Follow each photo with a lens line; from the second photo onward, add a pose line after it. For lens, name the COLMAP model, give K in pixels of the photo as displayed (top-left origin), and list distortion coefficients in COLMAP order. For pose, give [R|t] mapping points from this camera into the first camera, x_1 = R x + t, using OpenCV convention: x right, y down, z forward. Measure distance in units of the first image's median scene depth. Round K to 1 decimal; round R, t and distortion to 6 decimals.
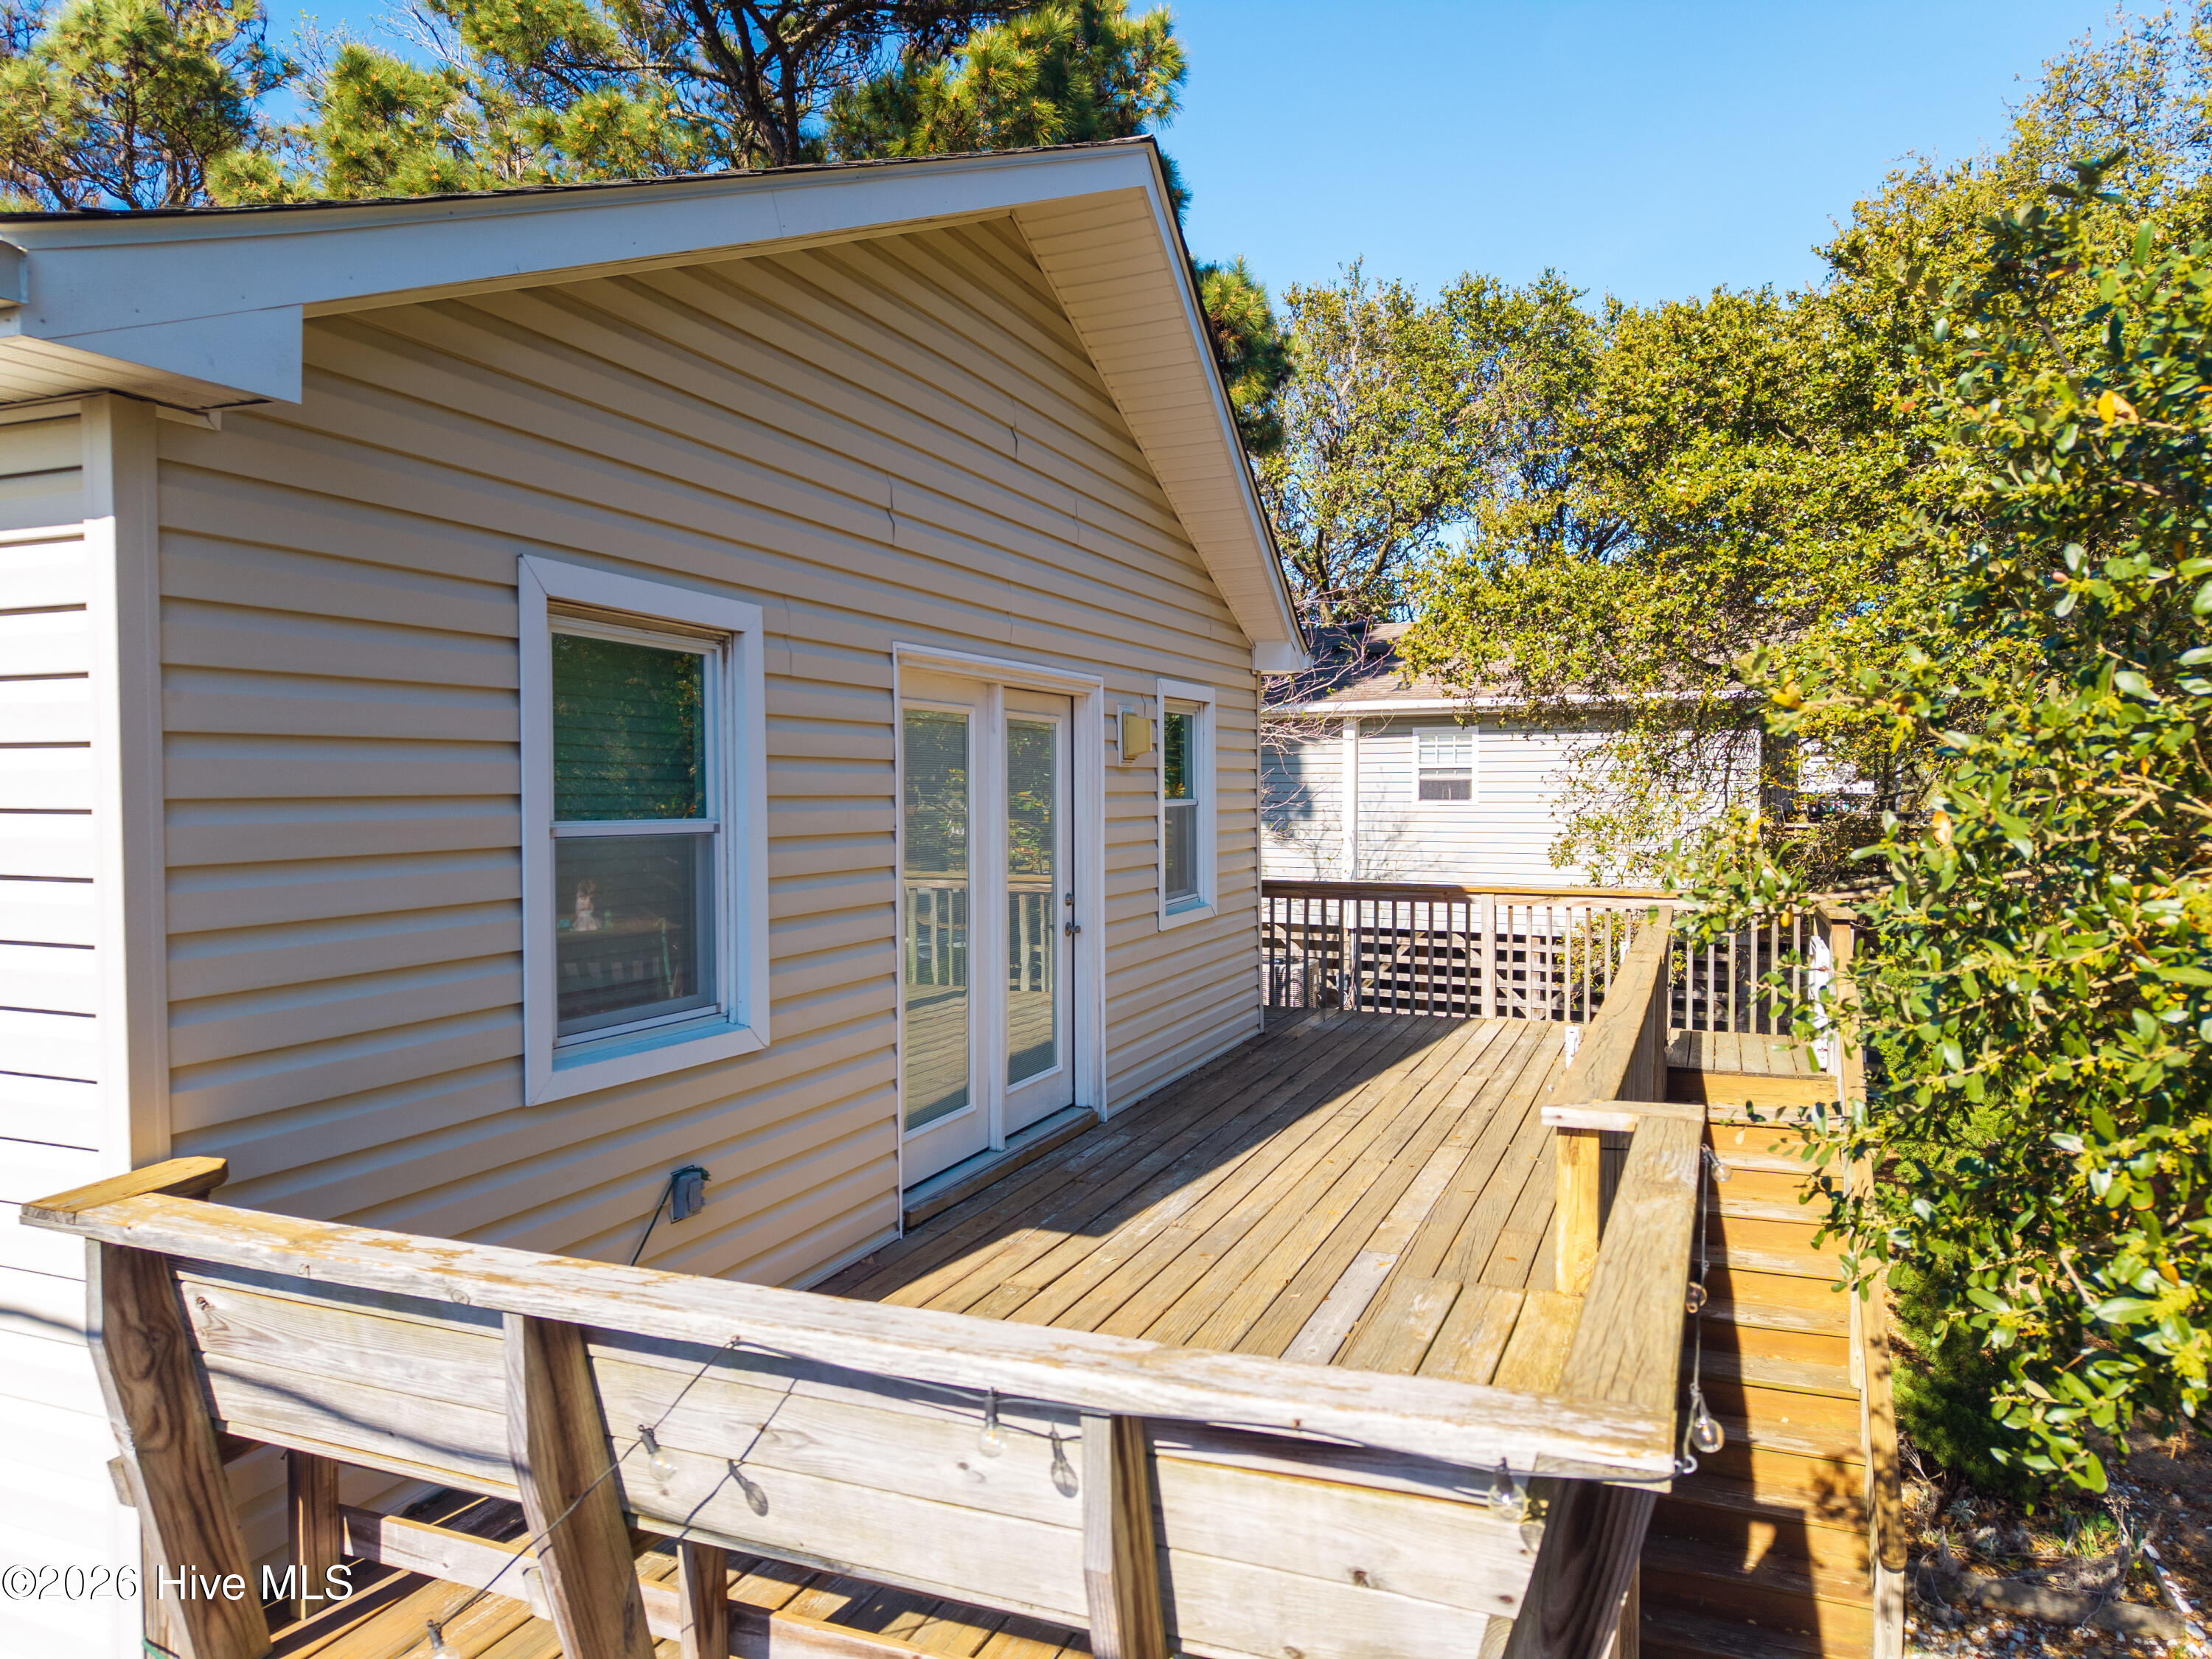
lens RADIAL K [[1596.3, 0, 960.5], [0, 1596.3, 795.1], [0, 0, 1]] dist [0.003339, 0.004729]
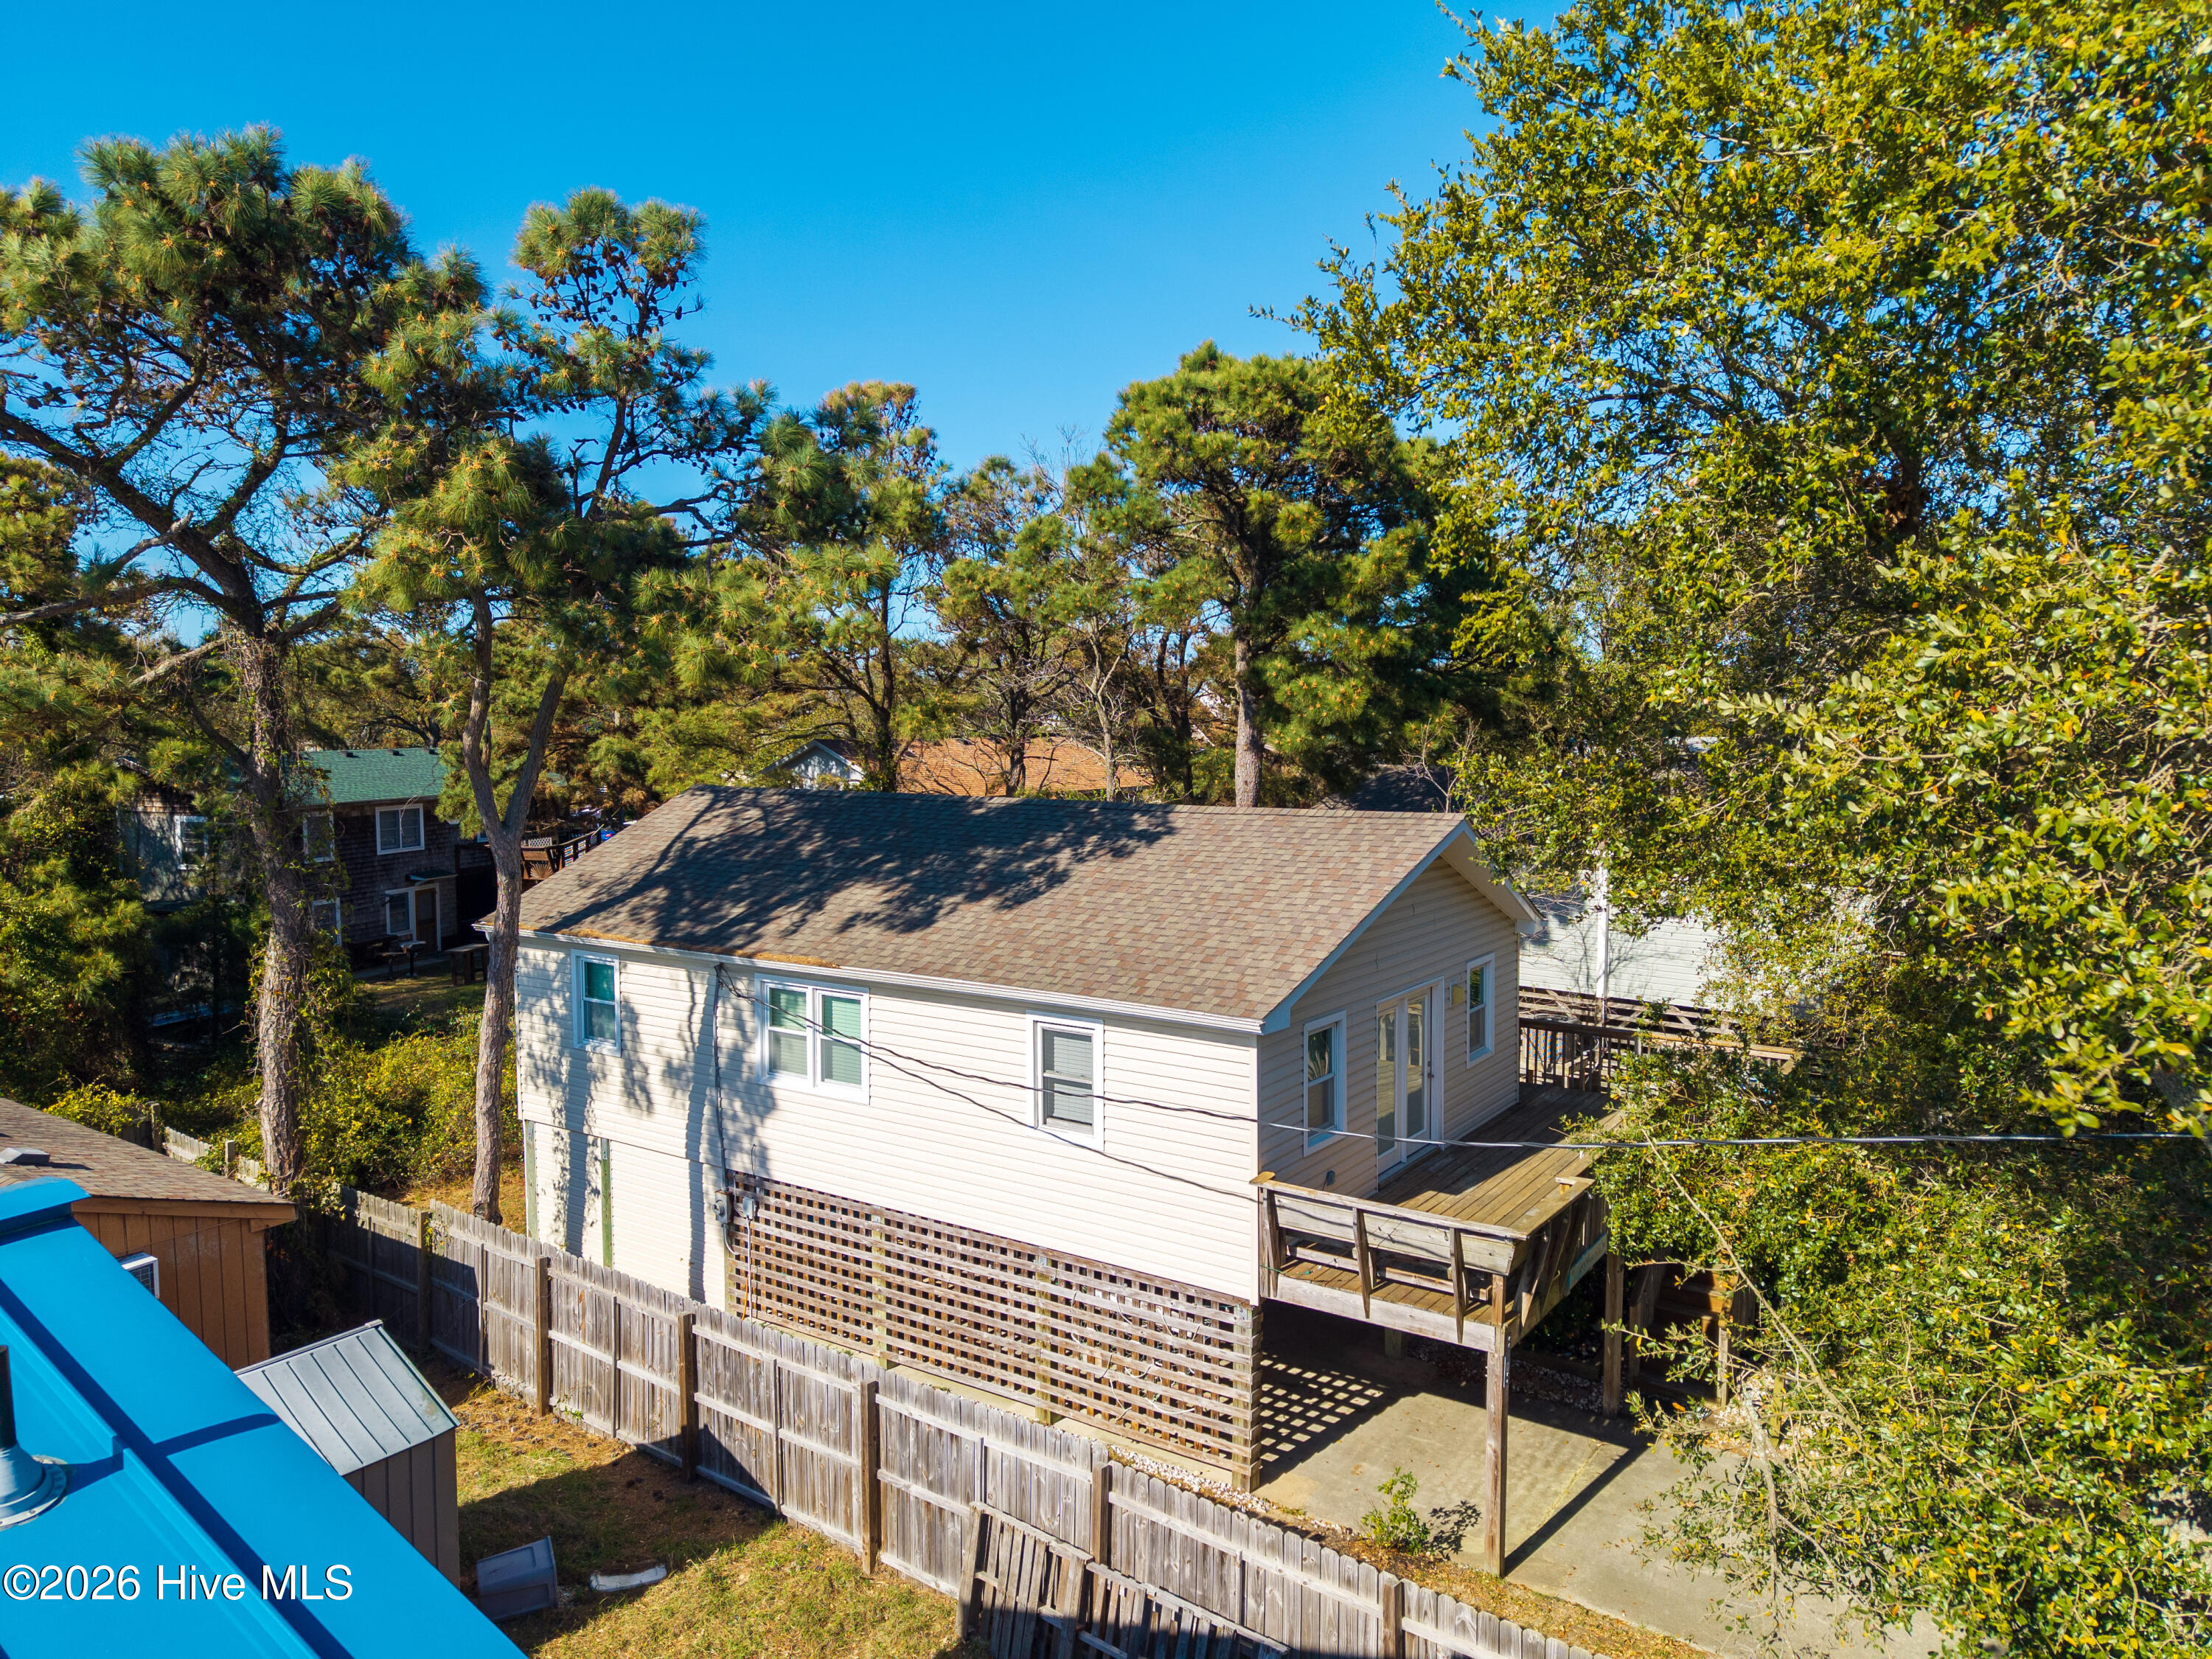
lens RADIAL K [[1457.6, 0, 1105.8], [0, 1457.6, 862.2], [0, 0, 1]] dist [0.079486, -0.098357]
pose [[0.984597, 0.022104, -0.173435, -0.040907], [-0.007310, 0.996313, 0.085480, -0.227277], [0.174685, -0.082895, 0.981129, -0.708921]]
